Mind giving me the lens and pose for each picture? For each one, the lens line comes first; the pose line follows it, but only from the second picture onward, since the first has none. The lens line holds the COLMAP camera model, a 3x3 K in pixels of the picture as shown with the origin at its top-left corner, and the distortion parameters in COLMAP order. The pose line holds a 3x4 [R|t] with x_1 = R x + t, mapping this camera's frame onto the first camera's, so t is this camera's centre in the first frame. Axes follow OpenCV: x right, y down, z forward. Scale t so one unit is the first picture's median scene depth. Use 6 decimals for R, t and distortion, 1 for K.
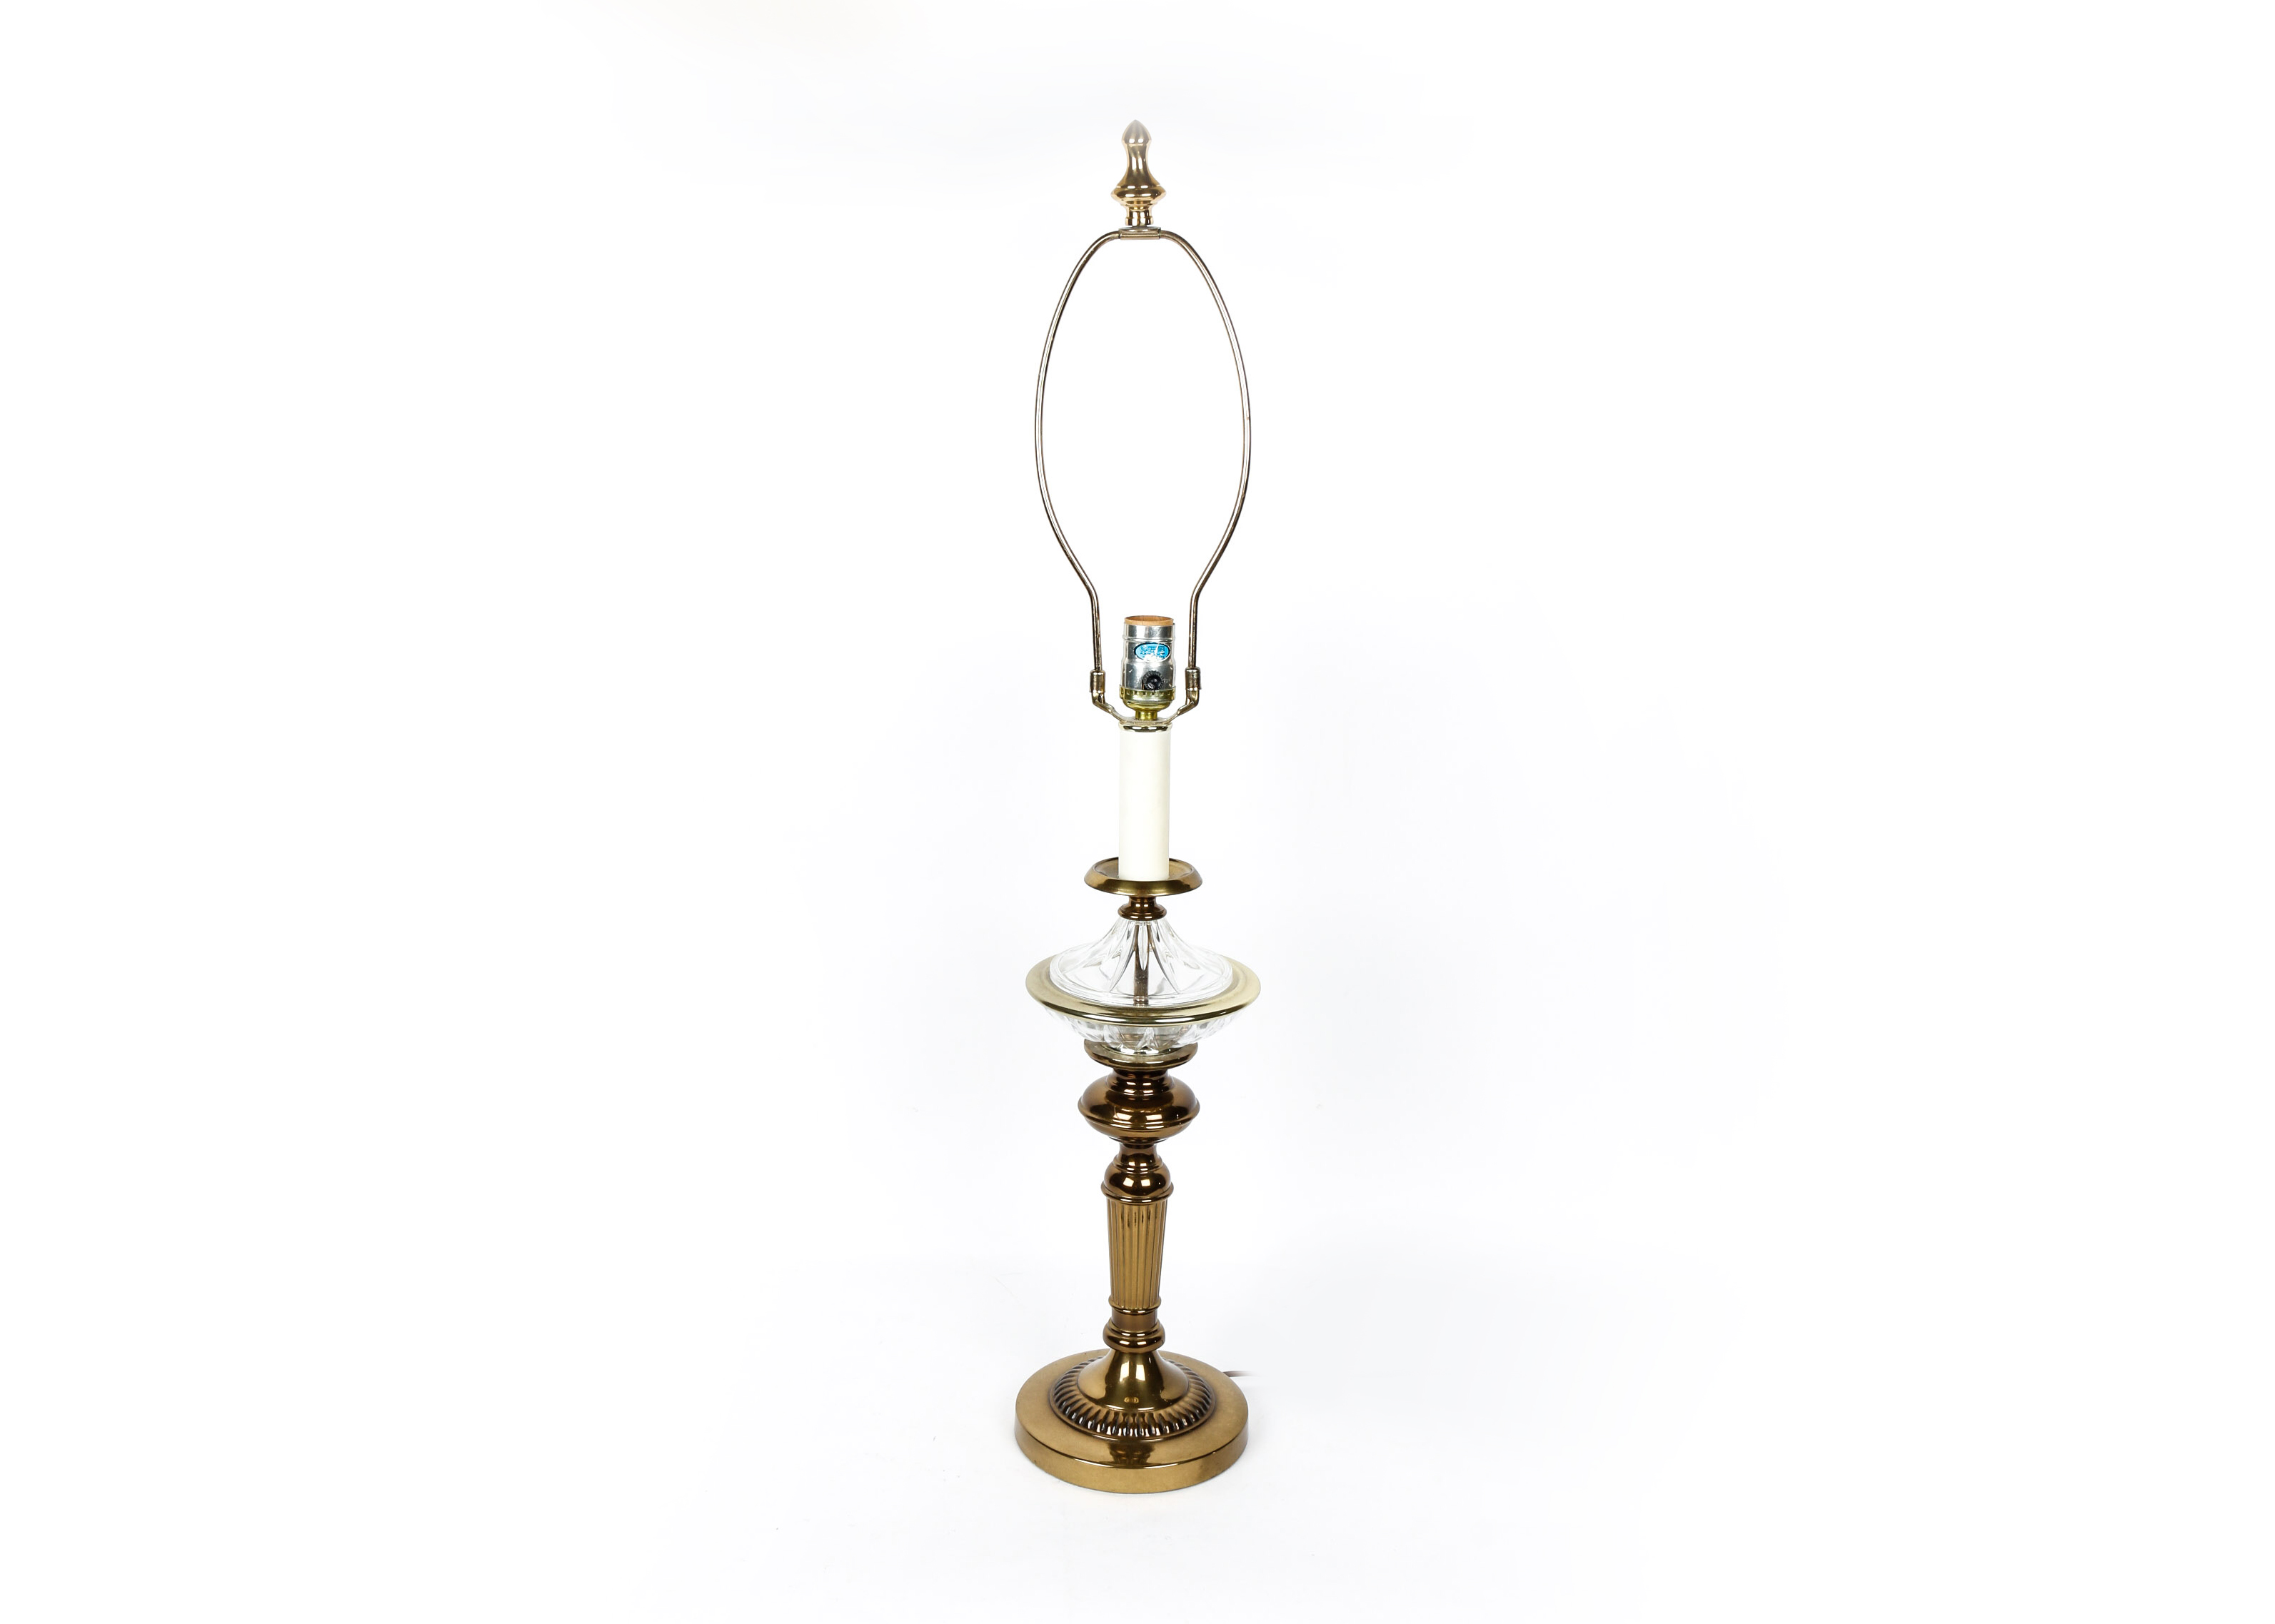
lens RADIAL K [[2548.7, 0, 1151.1], [0, 2548.7, 813.9], [0, 0, 1]] dist [0.003610, 0.000000]
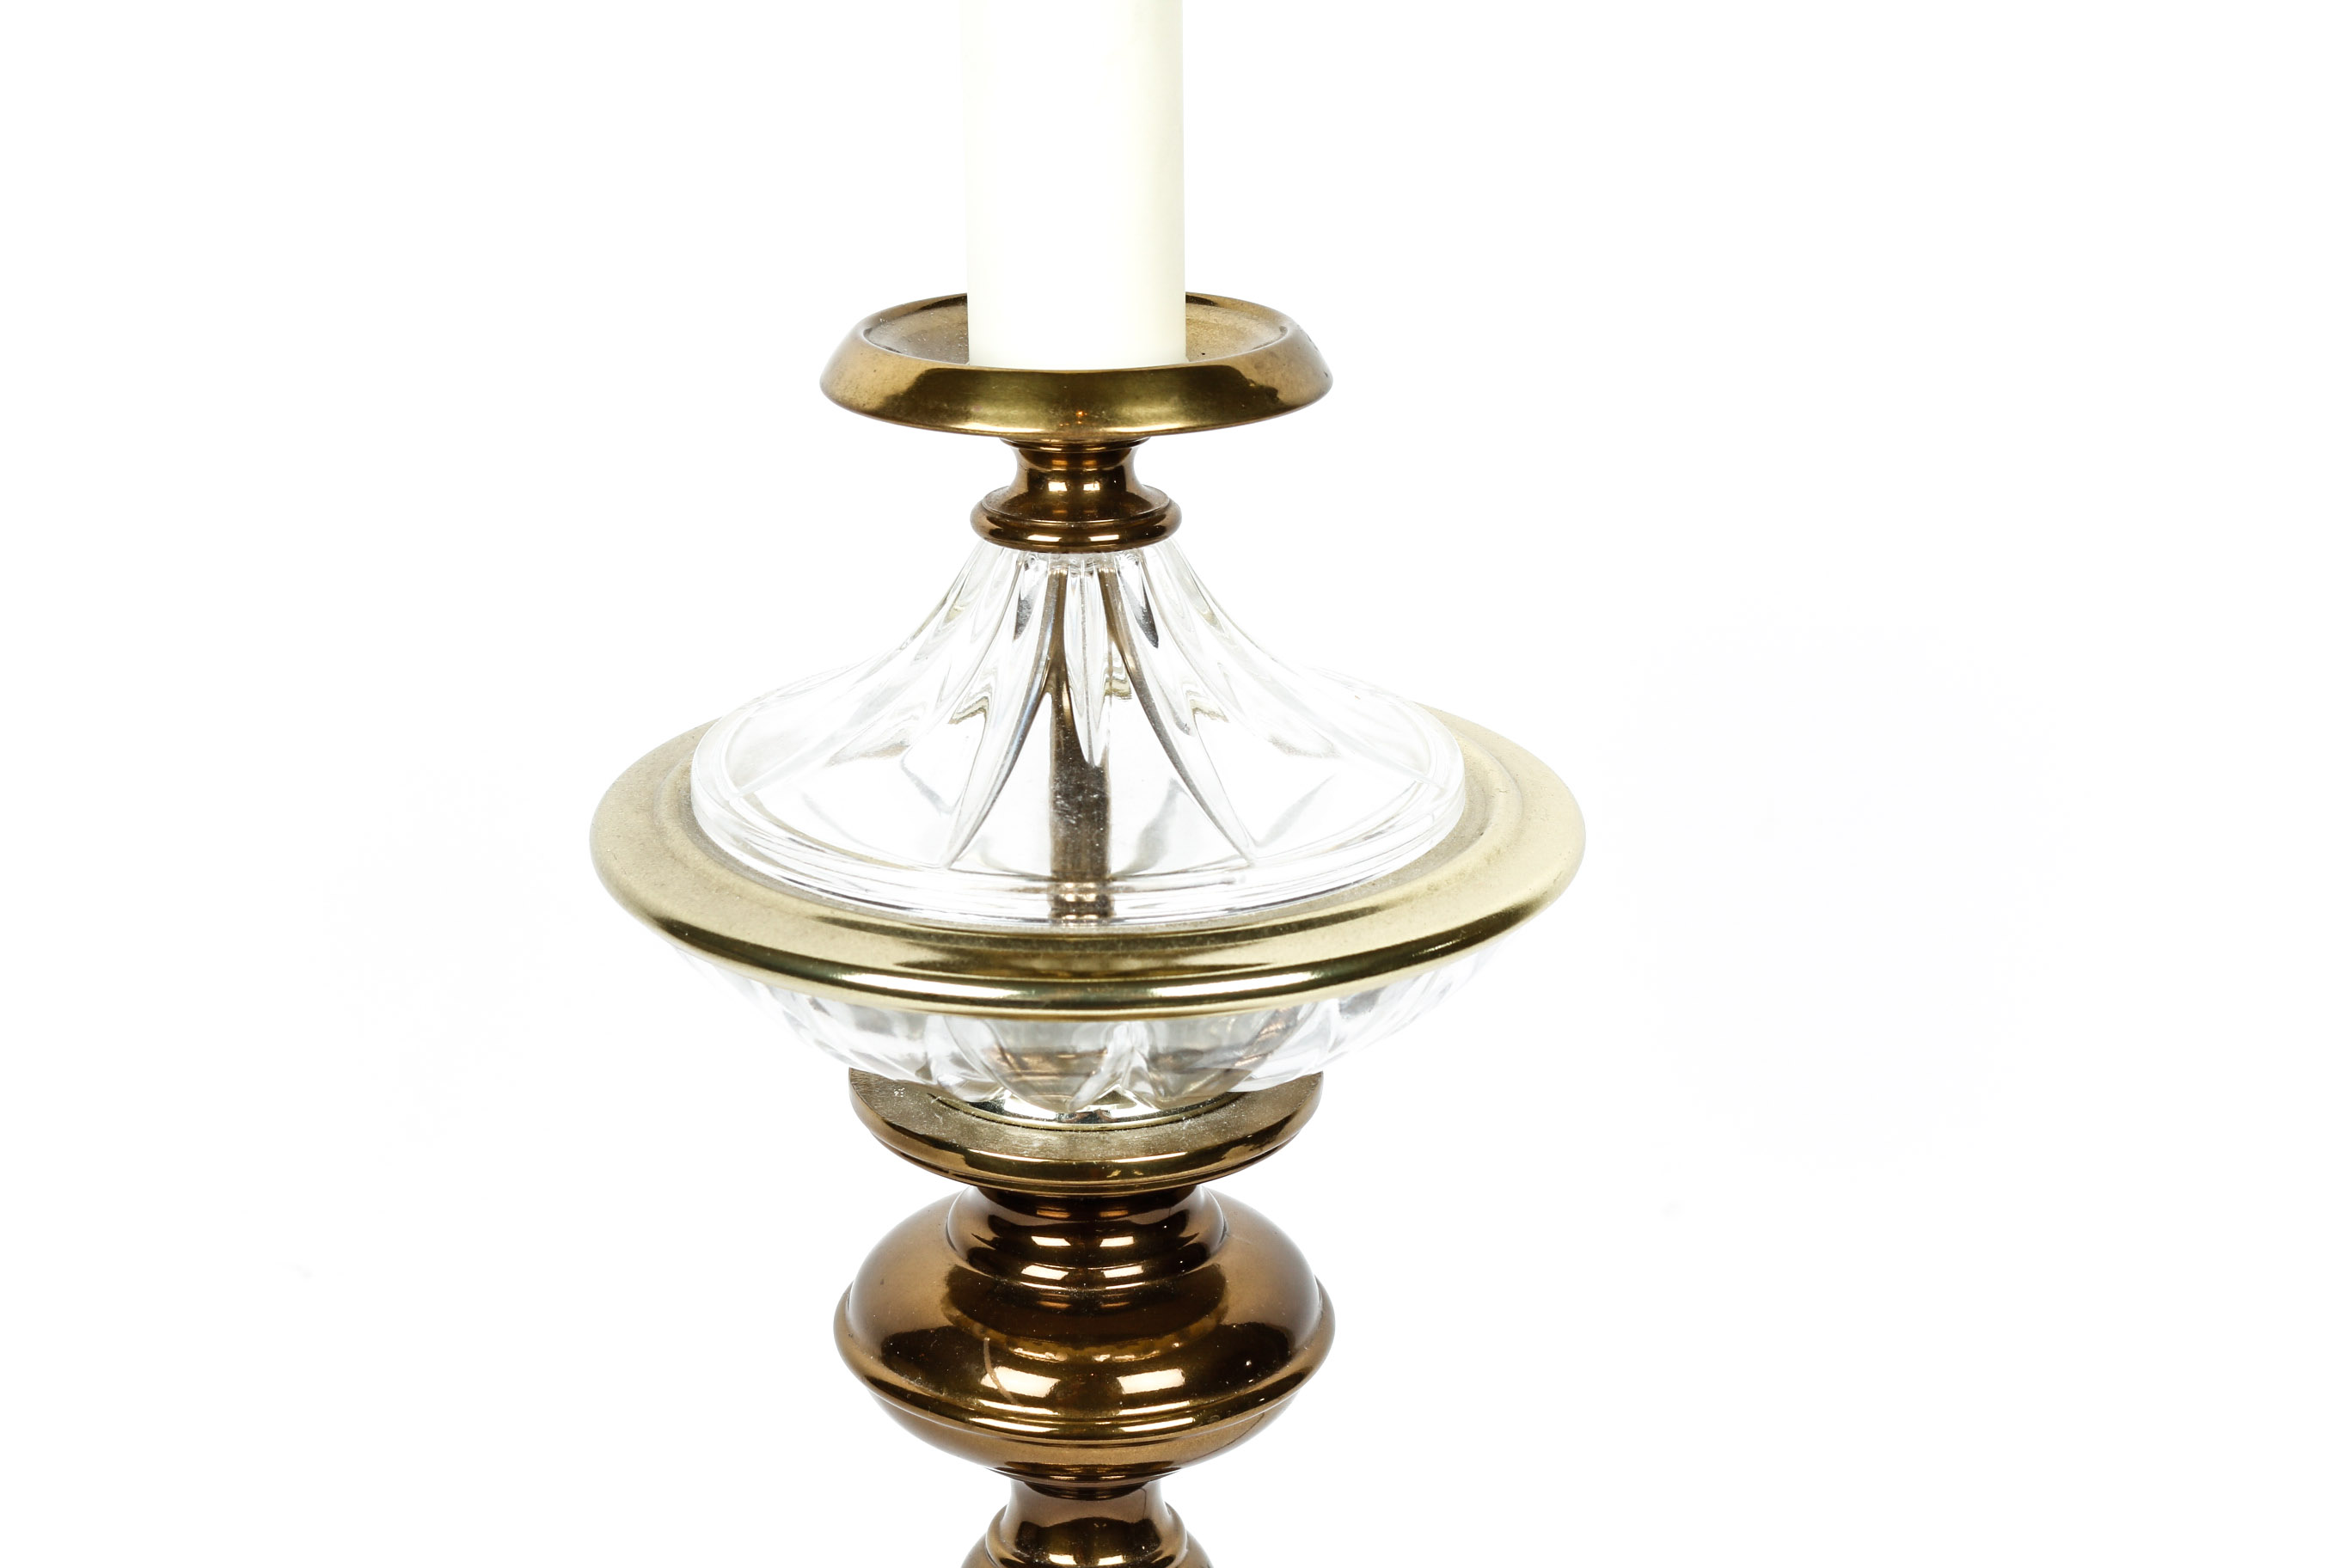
lens RADIAL K [[4025.6, 0, 1174.1], [0, 4025.6, 787.5], [0, 0, 1]] dist [0.015816, 0.000000]
pose [[0.999199, -0.030011, 0.026455, -0.005055], [0.028407, 0.997852, 0.059031, 0.041246], [-0.028169, -0.058232, 0.997906, 0.631213]]
